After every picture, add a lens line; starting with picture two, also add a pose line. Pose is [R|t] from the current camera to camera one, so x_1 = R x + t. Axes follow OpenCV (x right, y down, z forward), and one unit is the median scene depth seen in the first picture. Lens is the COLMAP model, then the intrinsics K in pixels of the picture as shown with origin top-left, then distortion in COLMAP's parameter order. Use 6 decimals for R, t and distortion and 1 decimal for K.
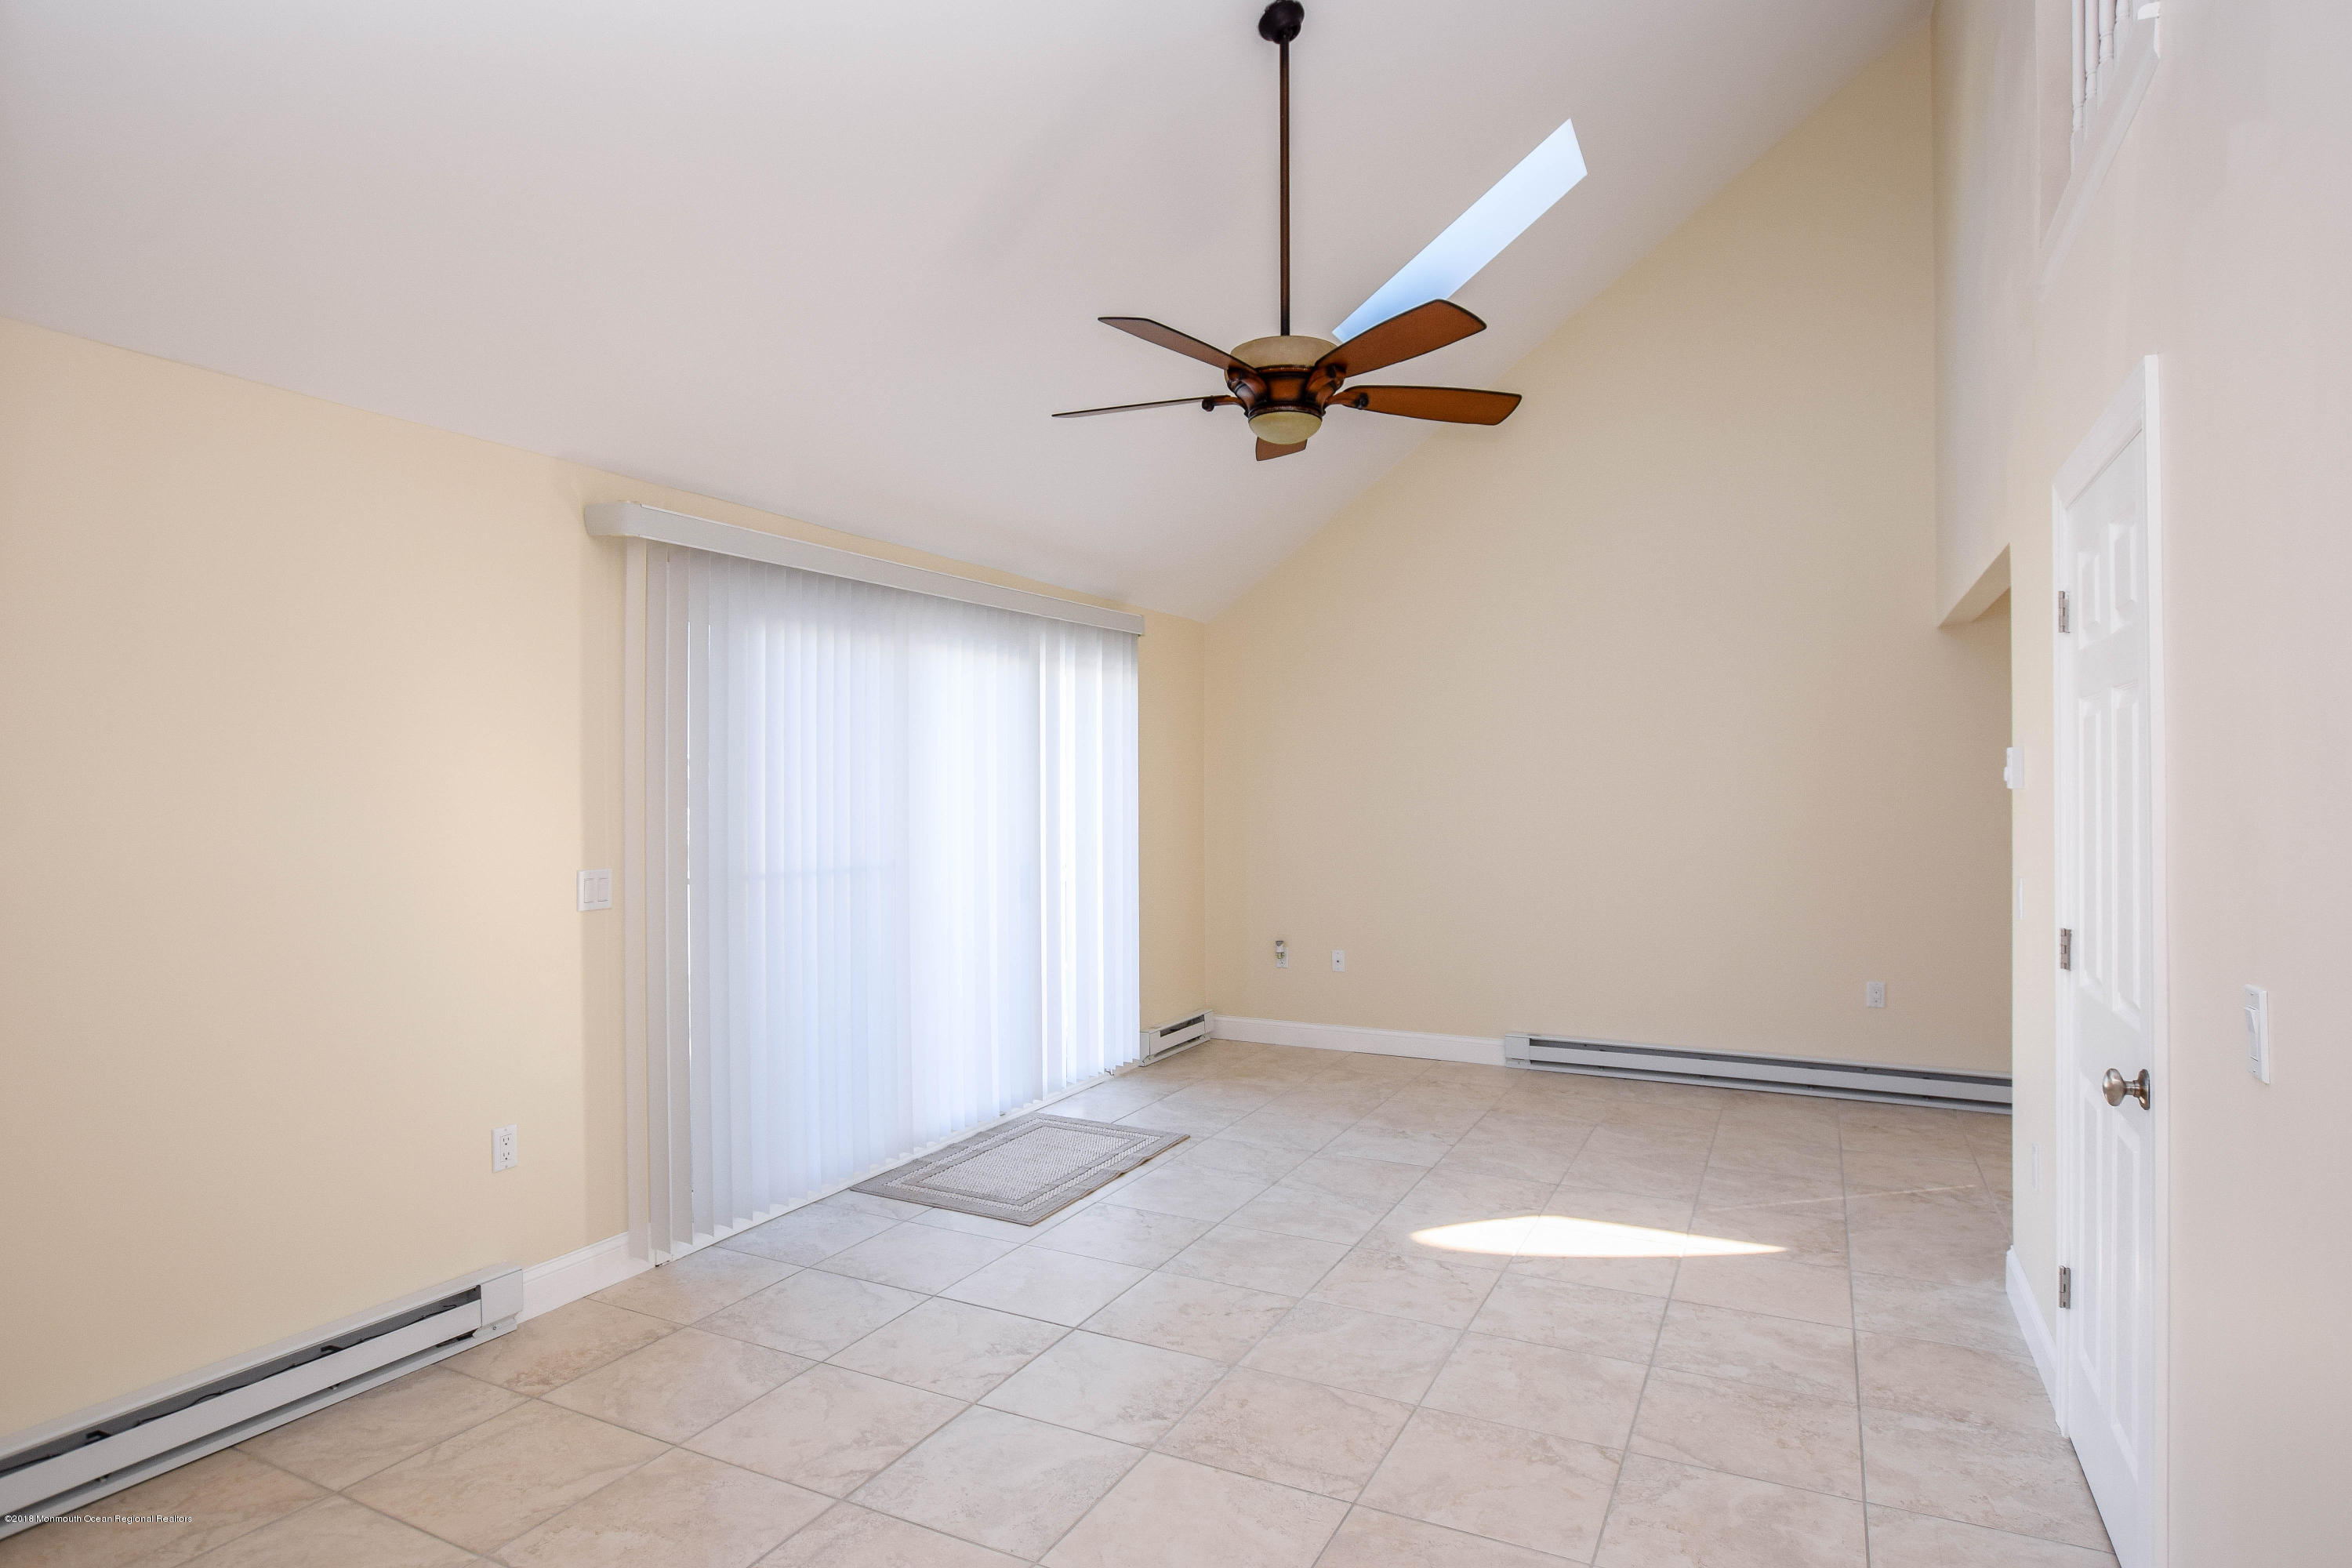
lens RADIAL K [[1274.9, 0, 1175.1], [0, 1274.9, 774.6], [0, 0, 1]] dist [-0.020732, 0.002517]
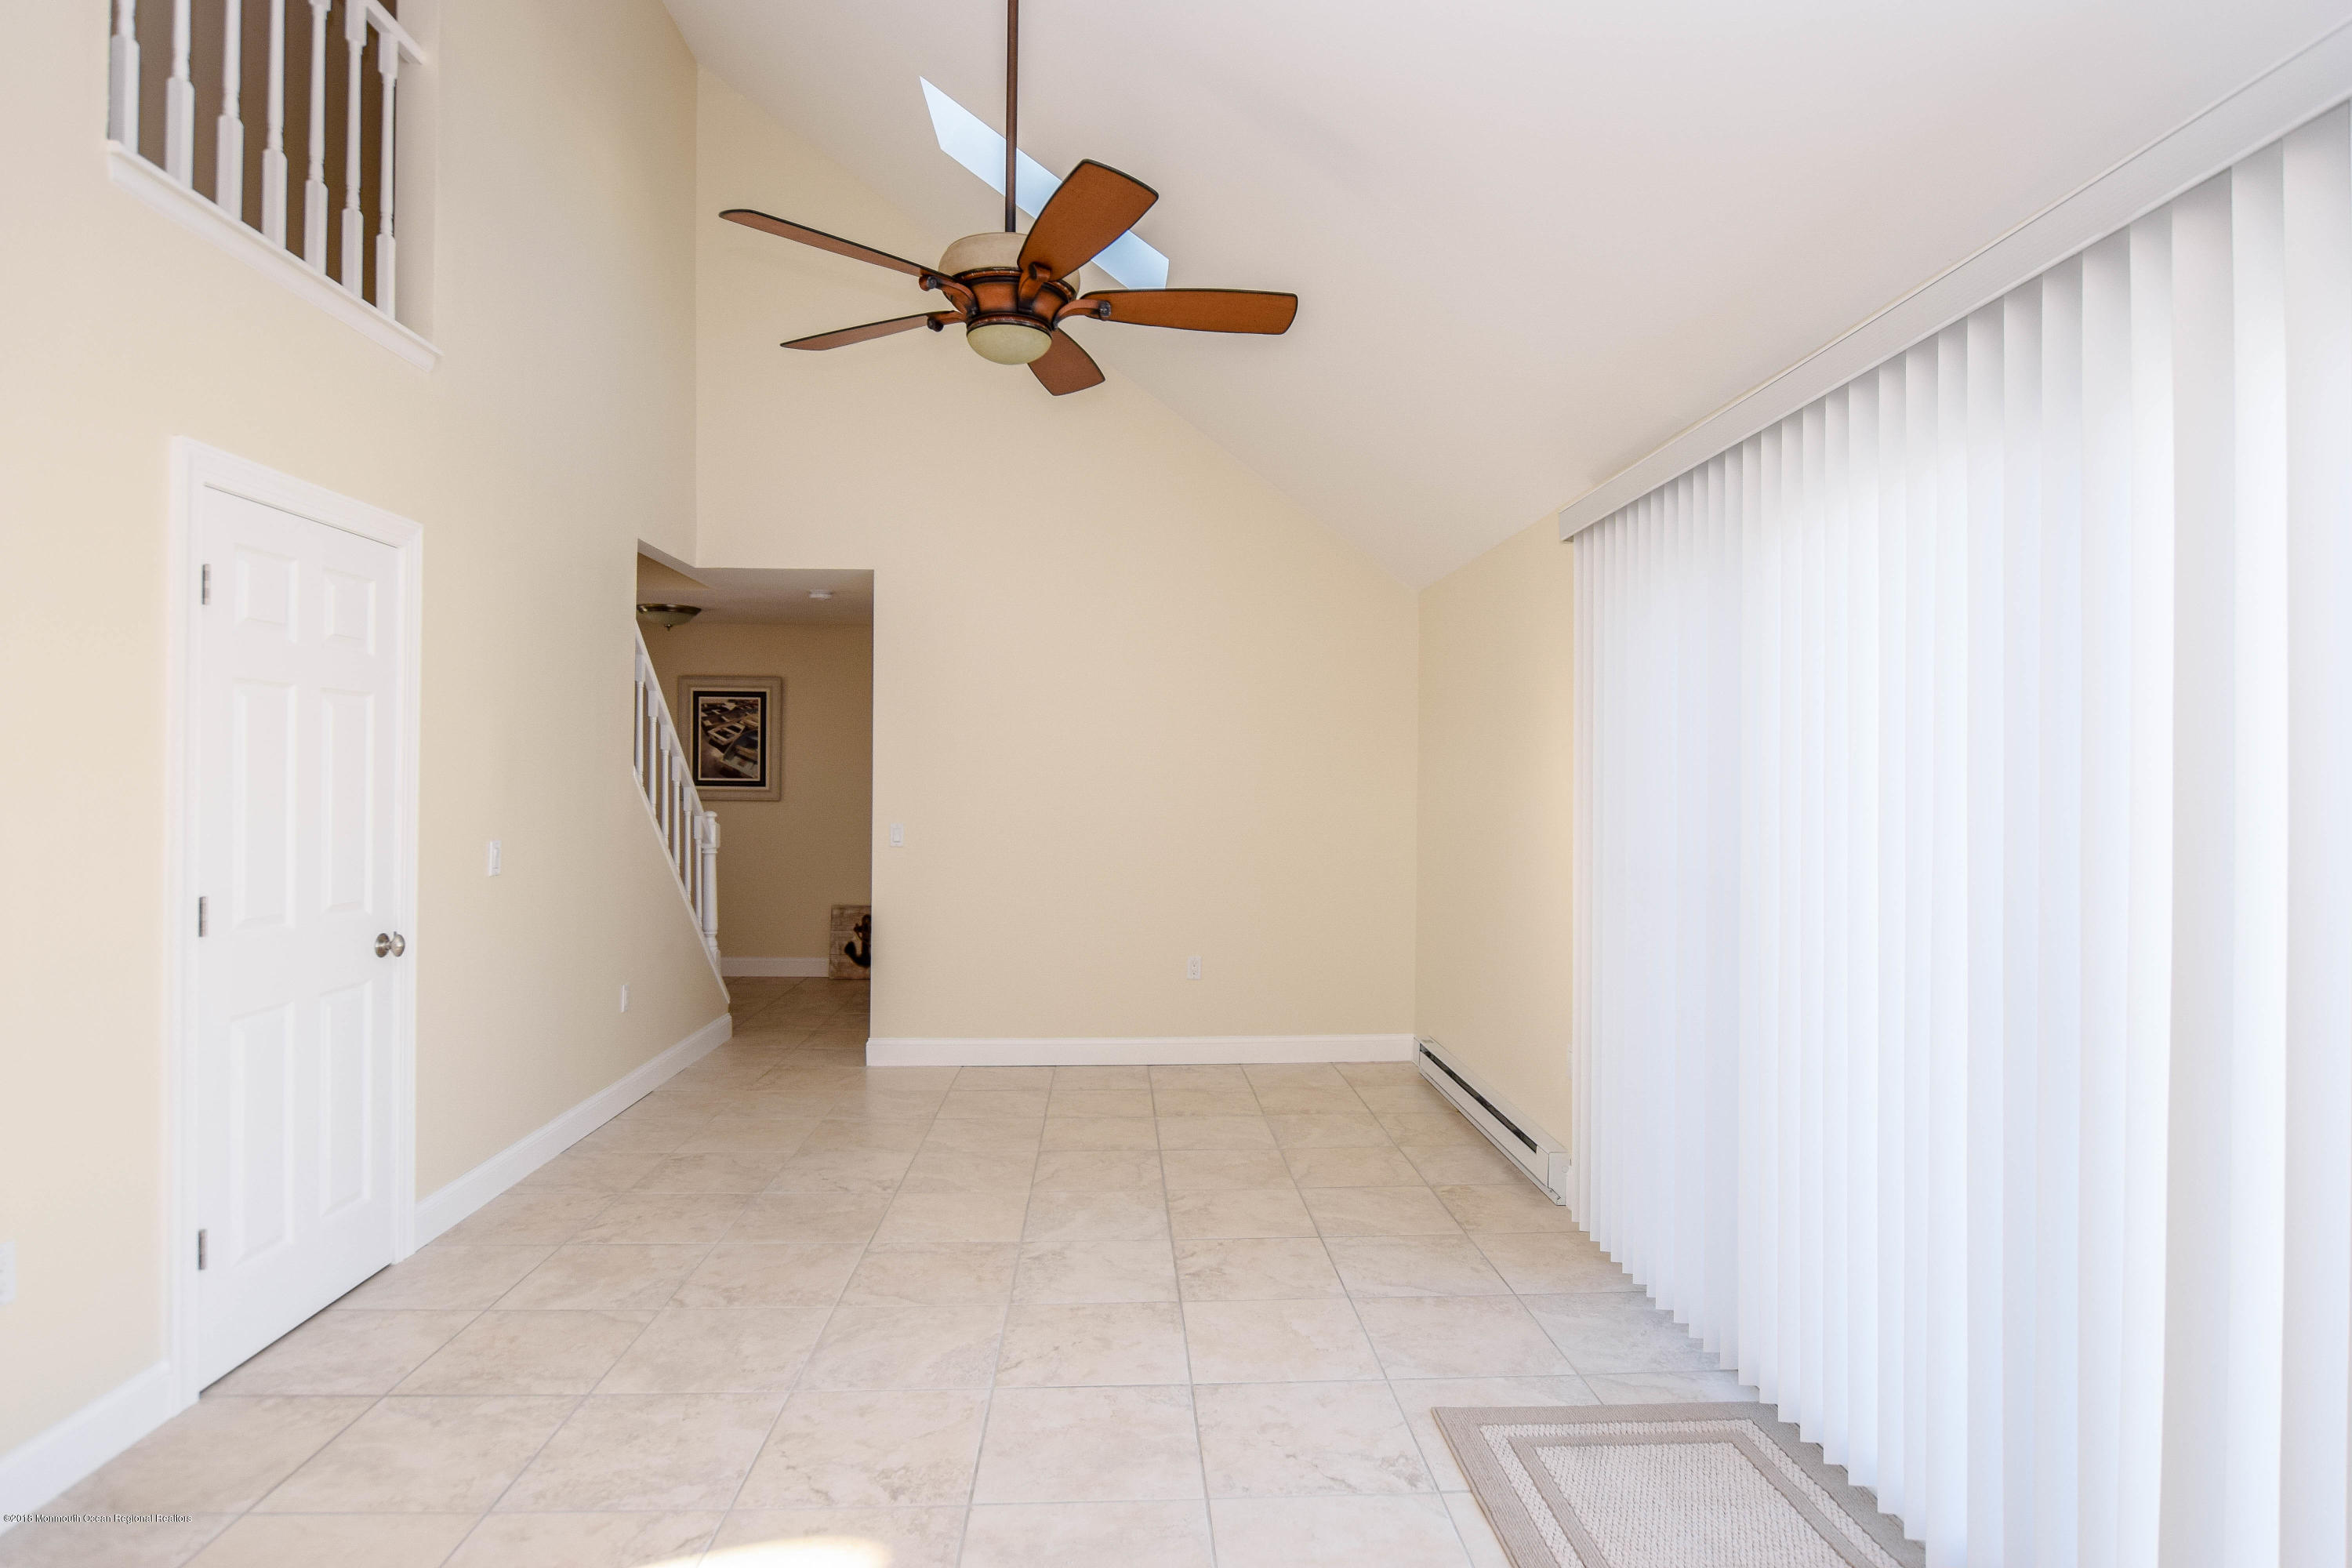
lens RADIAL K [[1228.4, 0, 1163.2], [0, 1228.4, 782.4], [0, 0, 1]] dist [-0.014033, -0.000317]
pose [[-0.874648, -0.005468, -0.484728, 0.378234], [-0.001973, 0.999968, -0.007720, 0.023256], [0.484755, -0.005796, -0.874631, 1.696446]]
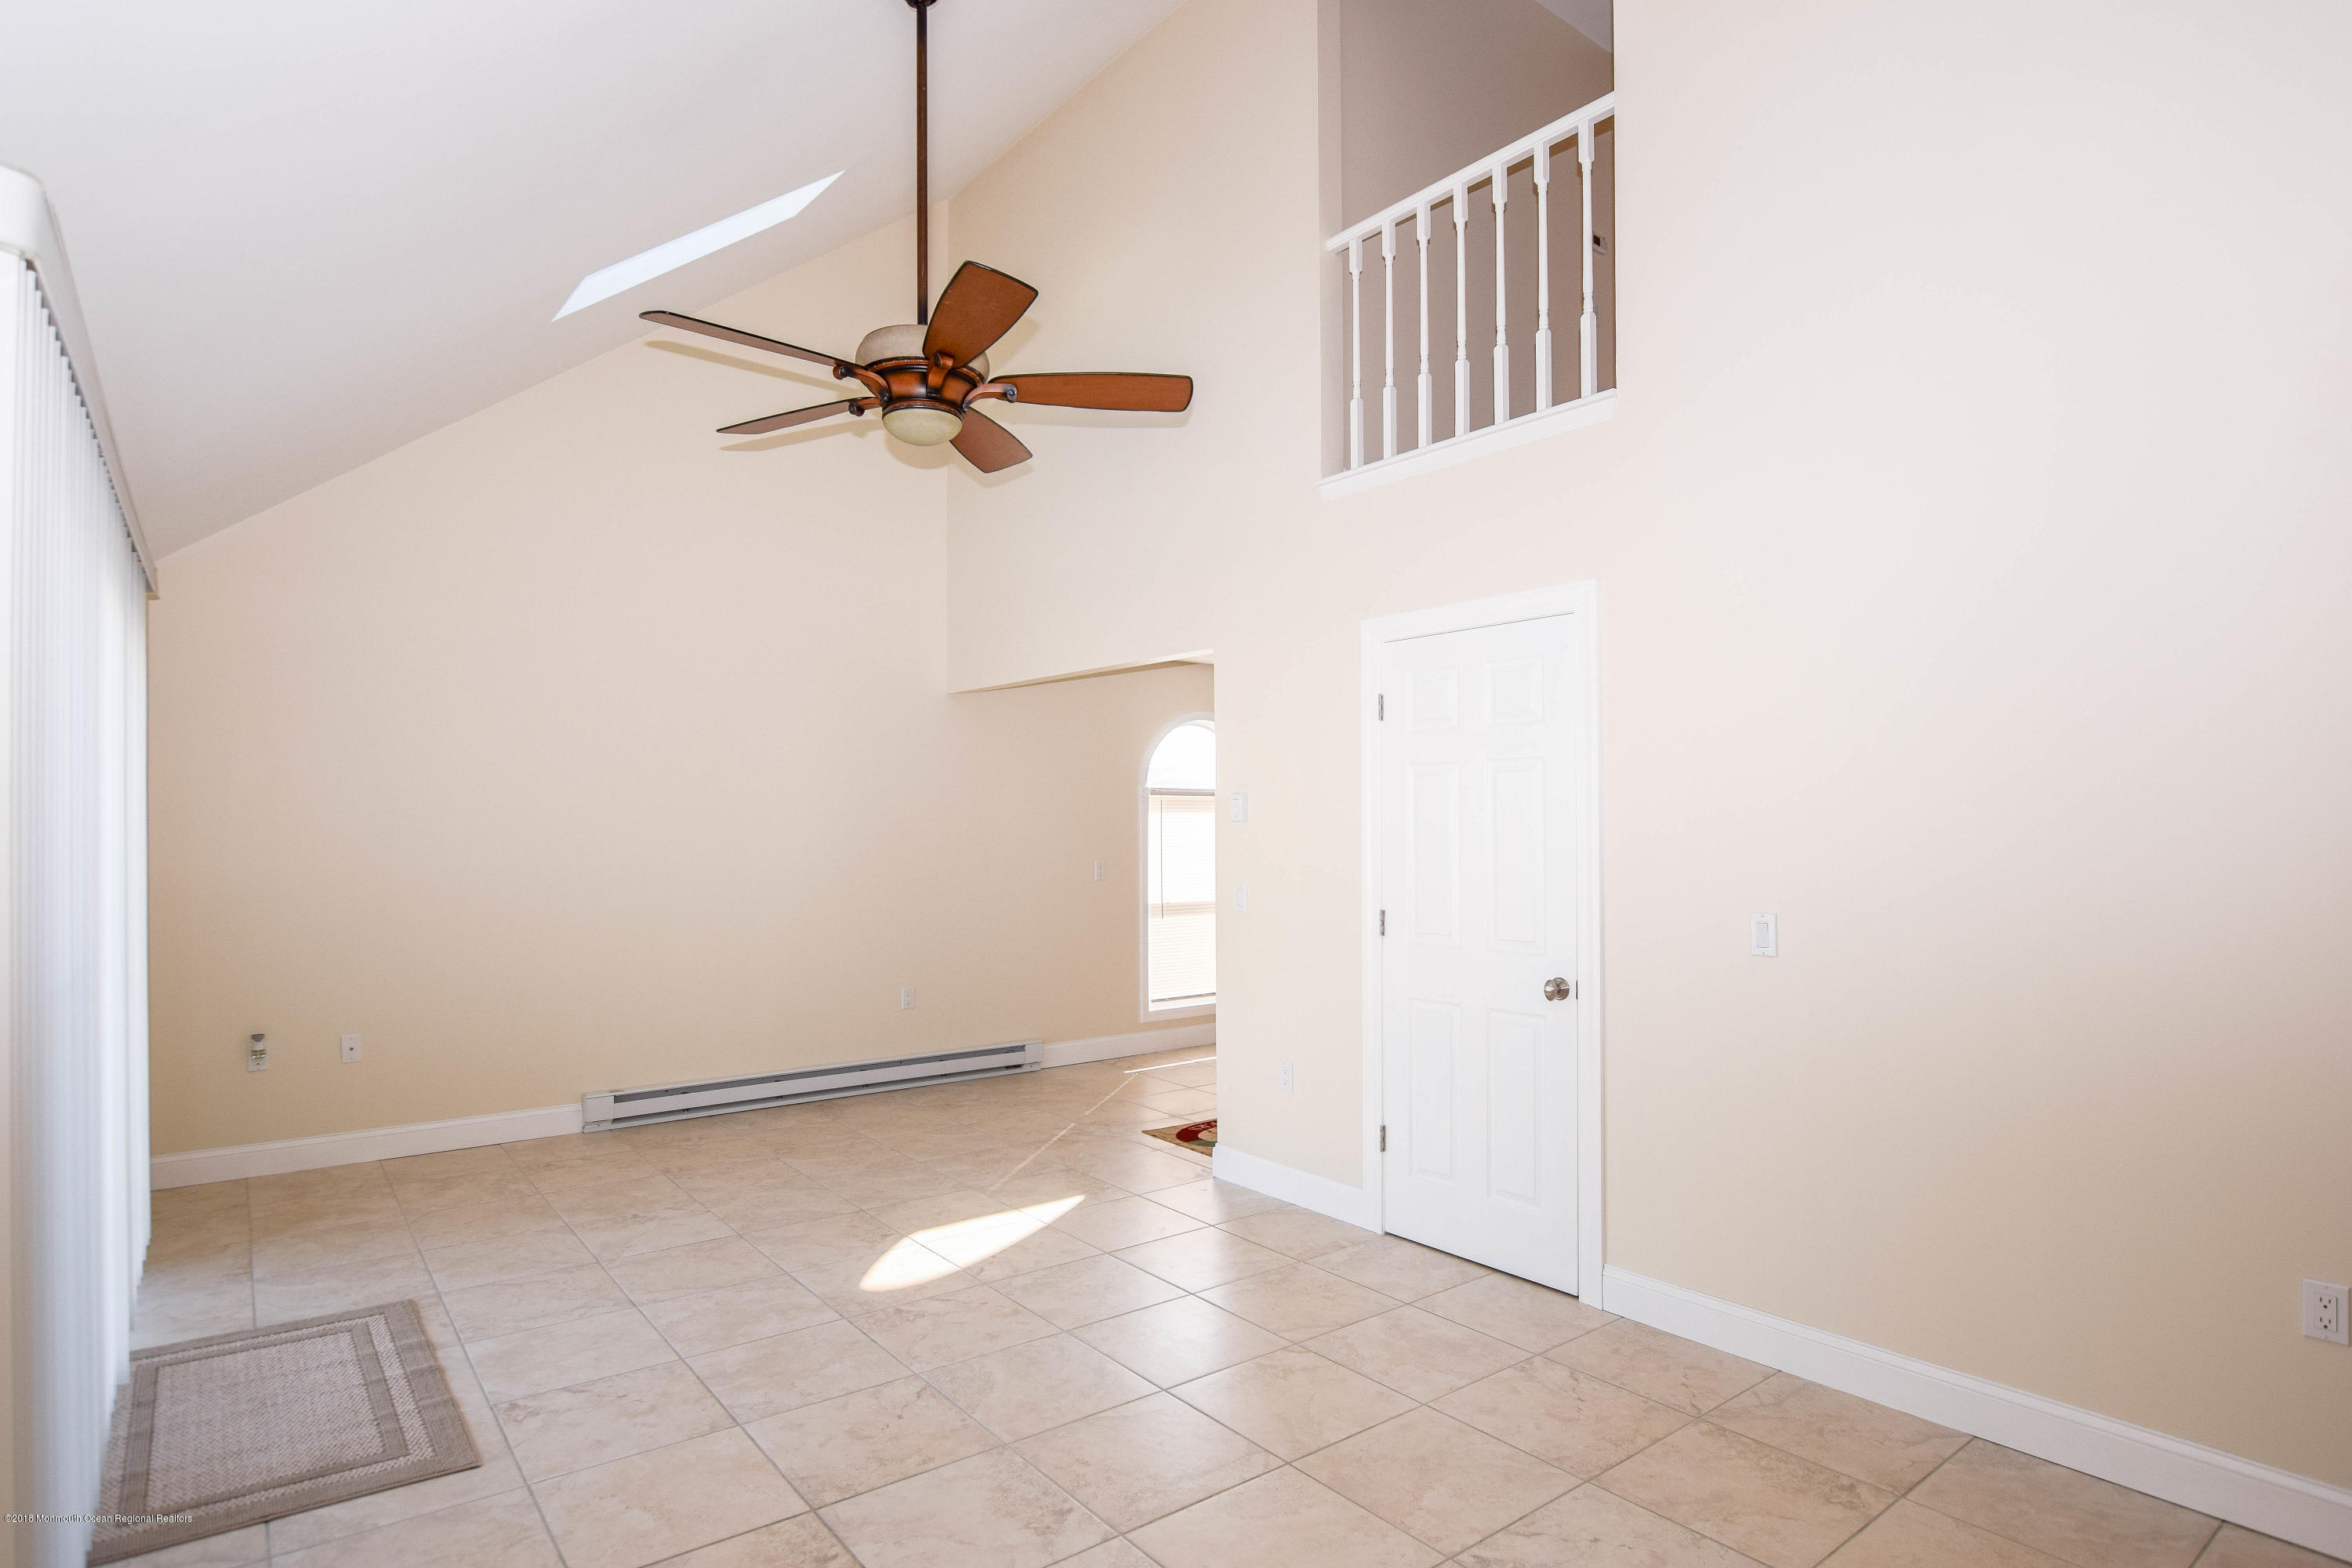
lens RADIAL K [[1224.8, 0, 1162.5], [0, 1224.8, 828.2], [0, 0, 1]] dist [-0.026579, 0.000599]
pose [[0.434407, -0.000231, 0.900717, -0.603383], [-0.008735, 0.999952, 0.004470, 0.007587], [-0.900675, -0.009809, 0.434384, 0.440734]]
